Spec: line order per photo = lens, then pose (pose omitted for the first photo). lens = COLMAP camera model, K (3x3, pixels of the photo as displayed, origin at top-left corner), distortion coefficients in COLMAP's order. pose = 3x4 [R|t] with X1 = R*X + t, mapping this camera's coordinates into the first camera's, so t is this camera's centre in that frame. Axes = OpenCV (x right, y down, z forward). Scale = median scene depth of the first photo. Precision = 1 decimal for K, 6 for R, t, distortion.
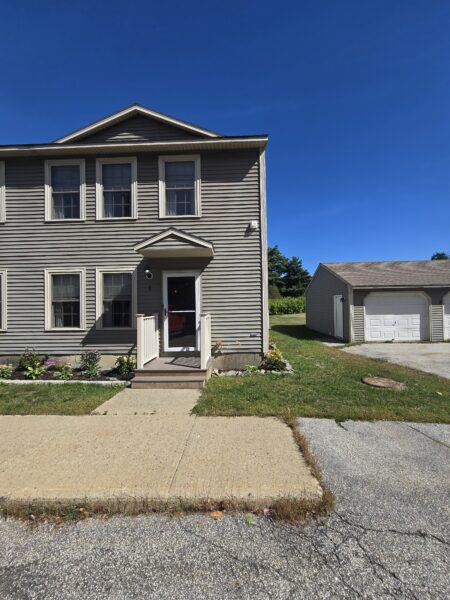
lens RADIAL K [[248.8, 0, 223.1], [0, 248.8, 302.5], [0, 0, 1]] dist [-0.001640, 0.000894]
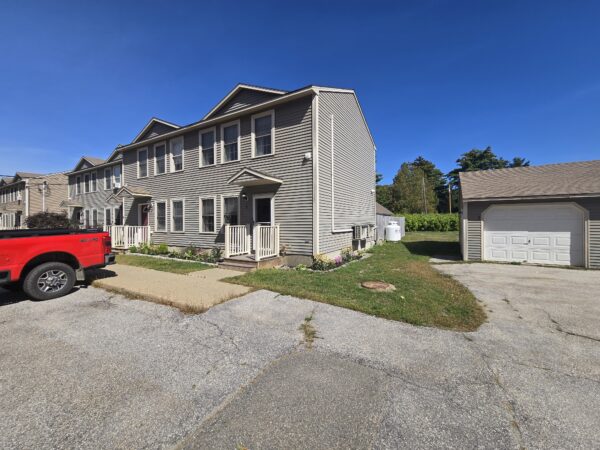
lens RADIAL K [[248.8, 0, 300.8], [0, 248.8, 220.3], [0, 0, 1]] dist [-0.001640, 0.000894]
pose [[0.876056, 0.008329, -0.482138, 0.698576], [-0.001322, 0.999889, 0.014871, 0.000686], [0.482208, -0.012390, 0.875969, -0.142287]]
